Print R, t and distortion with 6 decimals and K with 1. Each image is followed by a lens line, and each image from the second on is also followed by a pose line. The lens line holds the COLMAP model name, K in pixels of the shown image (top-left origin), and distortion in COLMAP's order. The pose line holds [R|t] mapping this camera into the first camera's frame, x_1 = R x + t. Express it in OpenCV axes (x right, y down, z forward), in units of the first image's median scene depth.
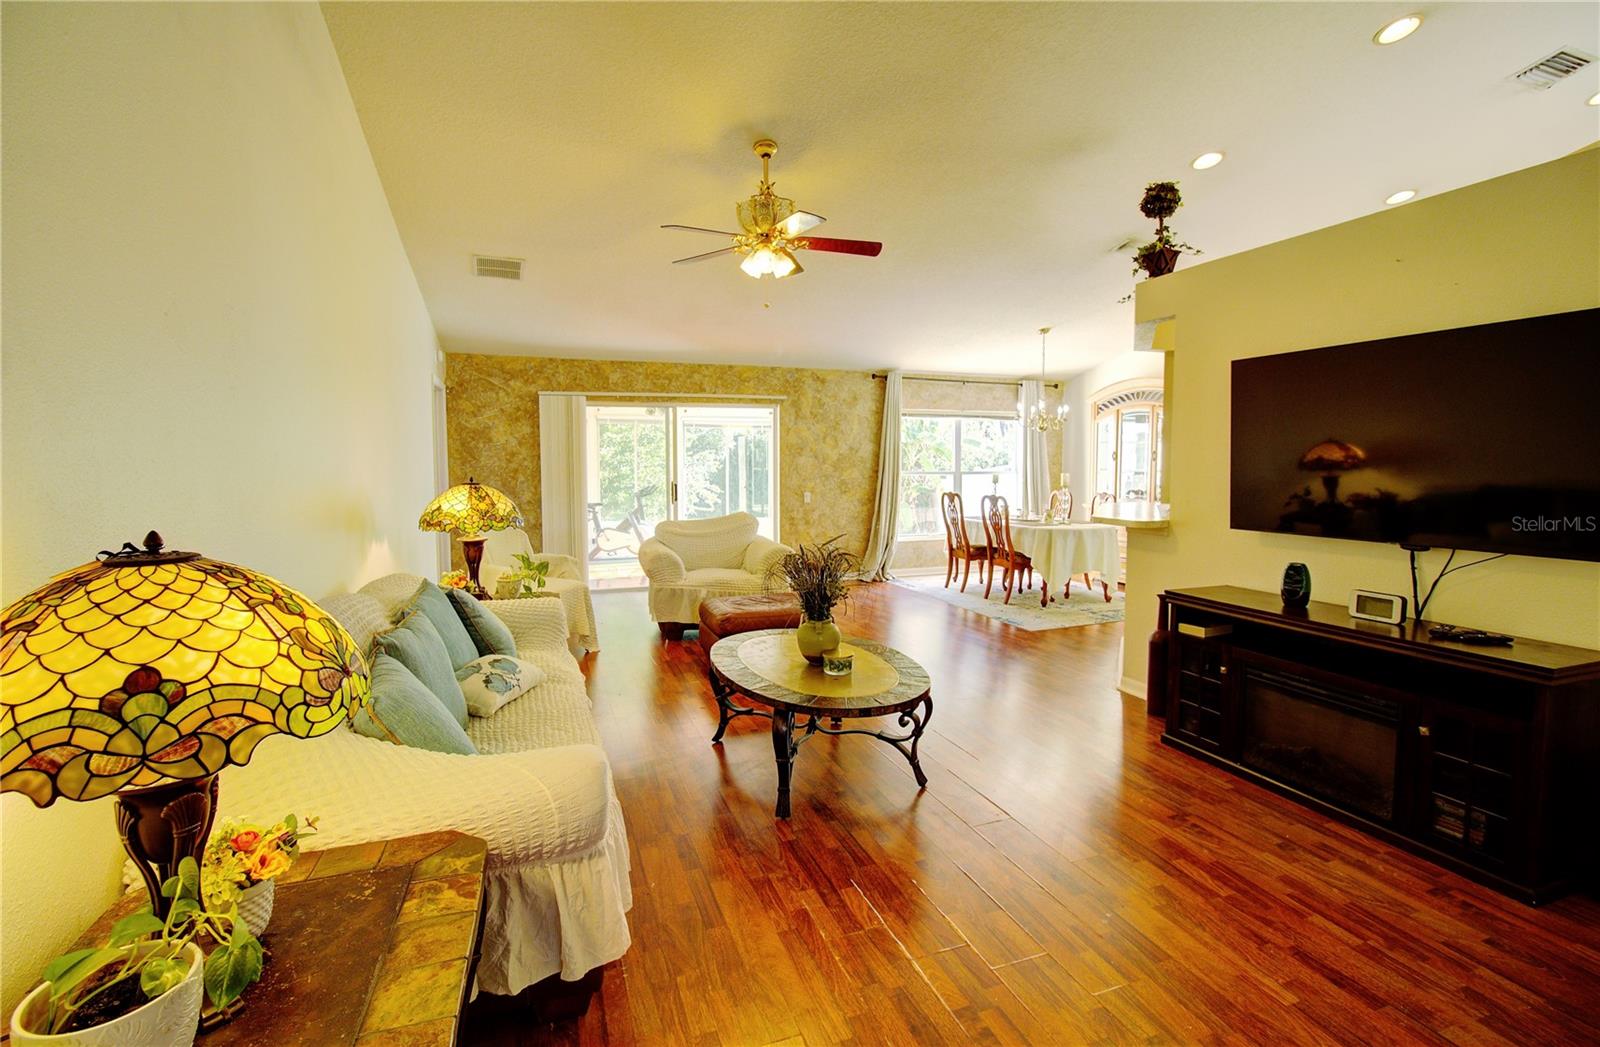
lens RADIAL K [[722.5, 0, 801.2], [0, 722.5, 494.9], [0, 0, 1]] dist [-0.053040, 0.000216]
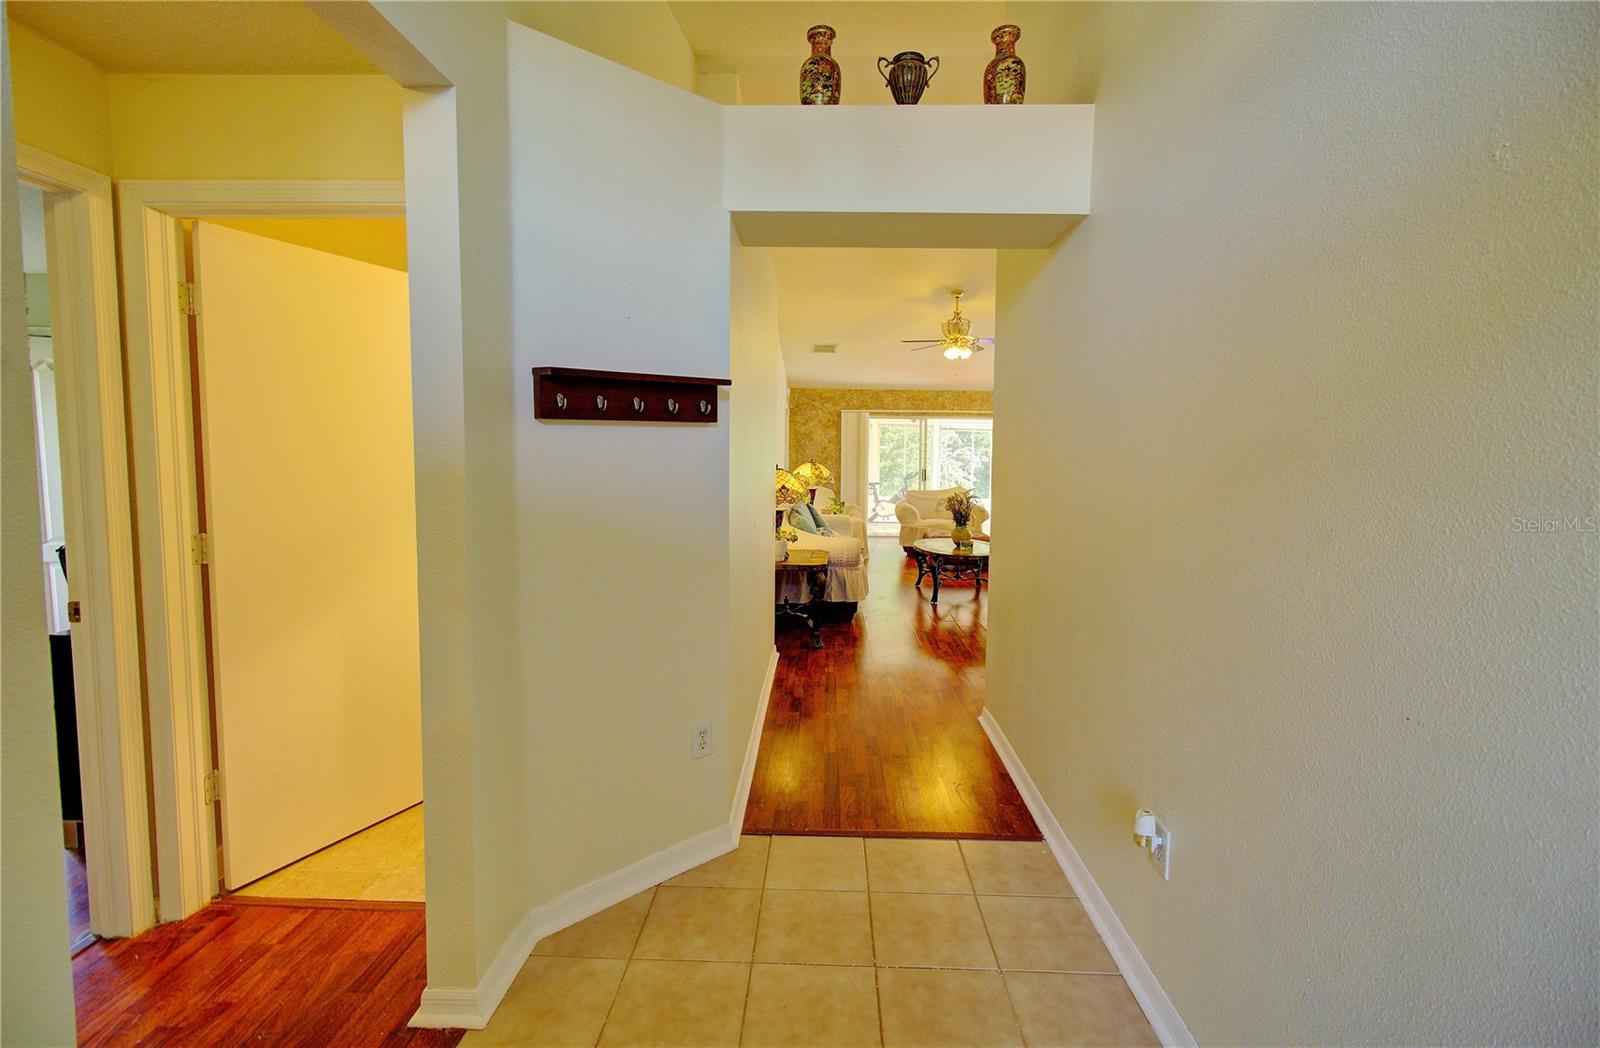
lens RADIAL K [[730.7, 0, 799.6], [0, 730.7, 513.1], [0, 0, 1]] dist [0.002415, 0.000130]
pose [[0.922335, 0.047459, -0.383466, 0.195504], [-0.035153, 0.998619, 0.039042, 0.028673], [0.384789, -0.022530, 0.922730, -0.578261]]
